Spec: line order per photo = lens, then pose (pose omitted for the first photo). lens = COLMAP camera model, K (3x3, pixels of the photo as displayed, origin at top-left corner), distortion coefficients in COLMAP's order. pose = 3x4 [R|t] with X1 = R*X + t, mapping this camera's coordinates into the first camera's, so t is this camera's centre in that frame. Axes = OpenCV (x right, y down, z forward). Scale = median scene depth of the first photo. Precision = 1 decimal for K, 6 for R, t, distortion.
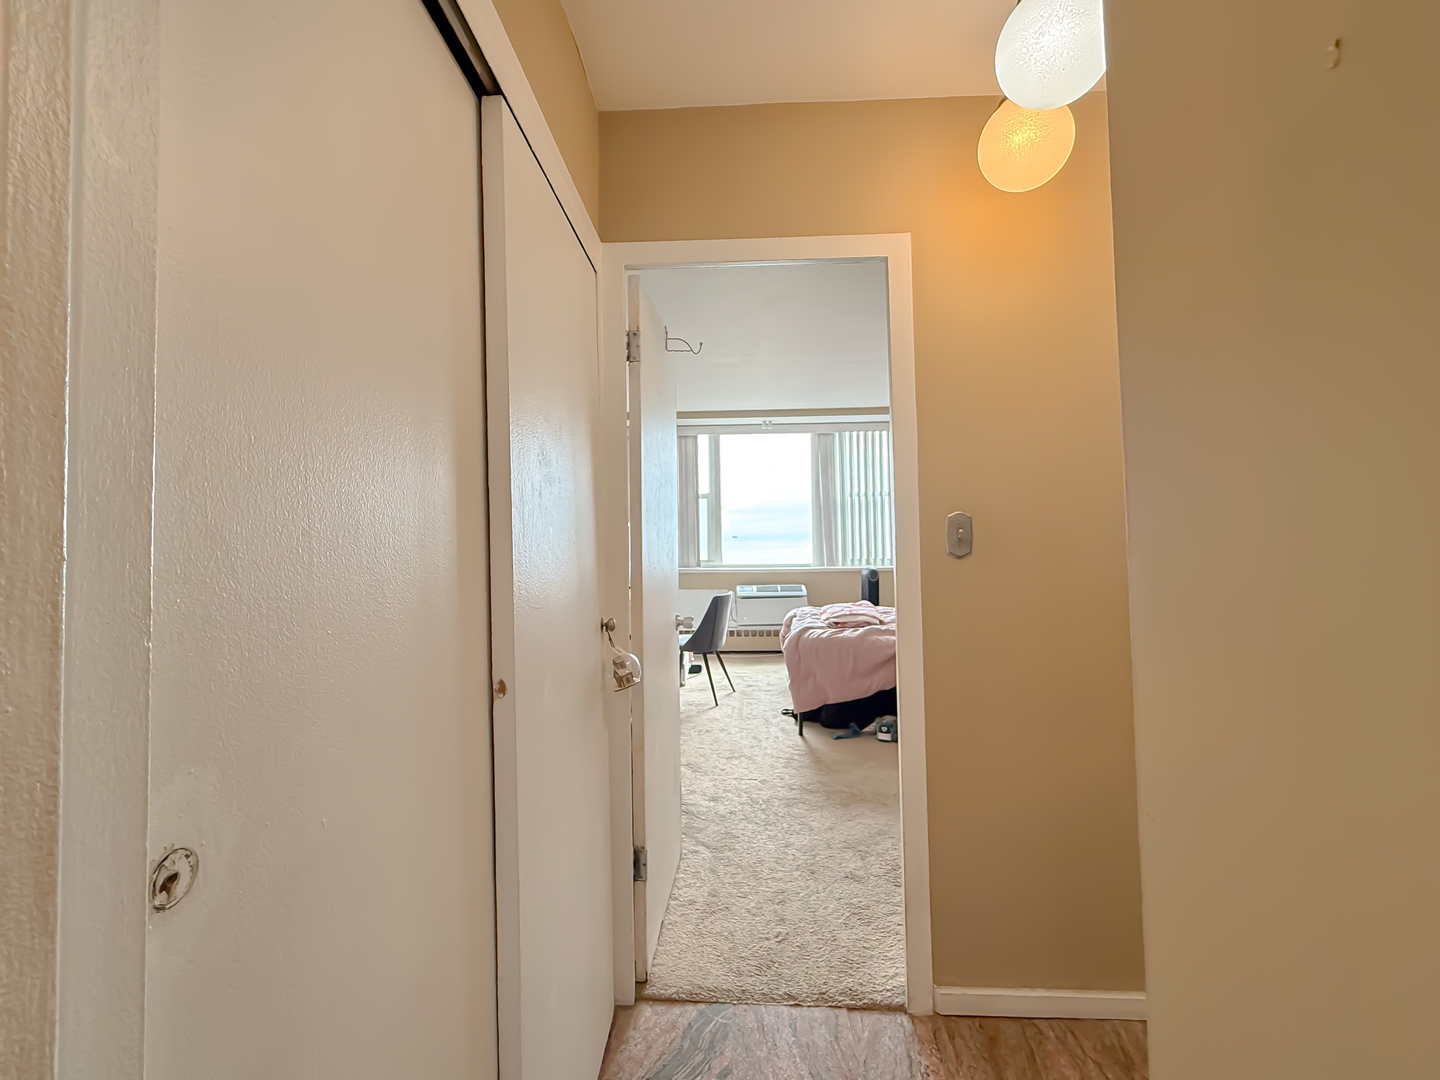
lens RADIAL K [[584.5, 0, 721.5], [0, 584.5, 529.3], [0, 0, 1]] dist [-0.000067, -0.000048]
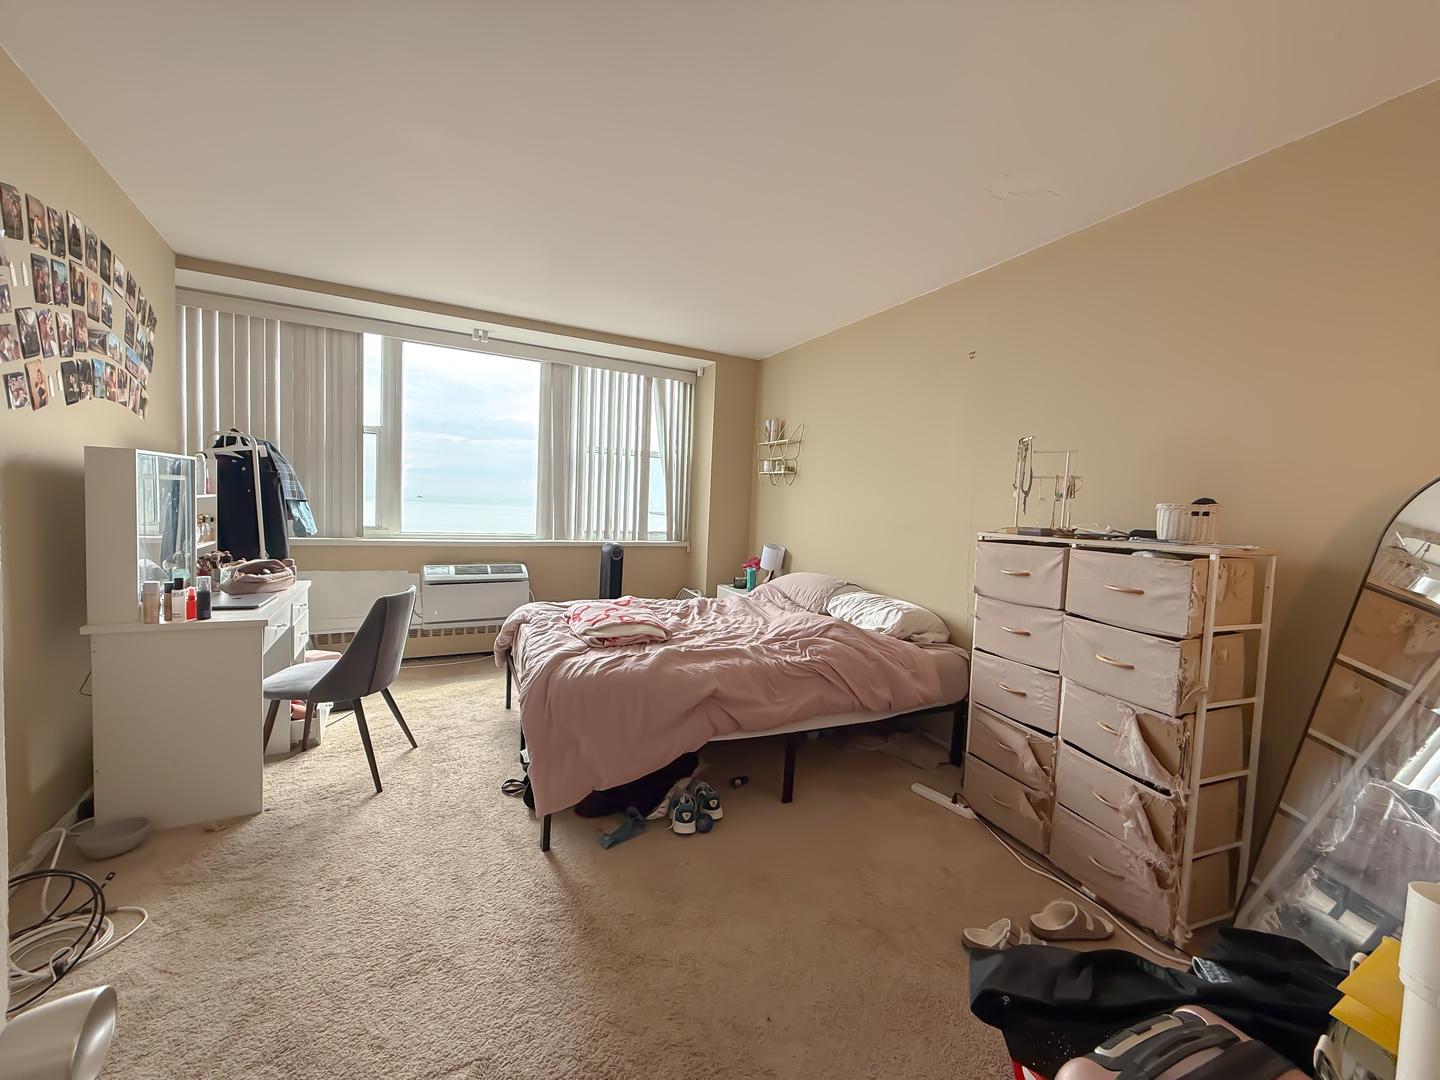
lens RADIAL K [[584.5, 0, 721.5], [0, 584.5, 529.3], [0, 0, 1]] dist [-0.000067, -0.000048]
pose [[0.877319, 0.026487, 0.479176, 0.003277], [-0.053989, 0.997585, 0.043707, 0.005180], [-0.476861, -0.064215, 0.876630, 0.244454]]
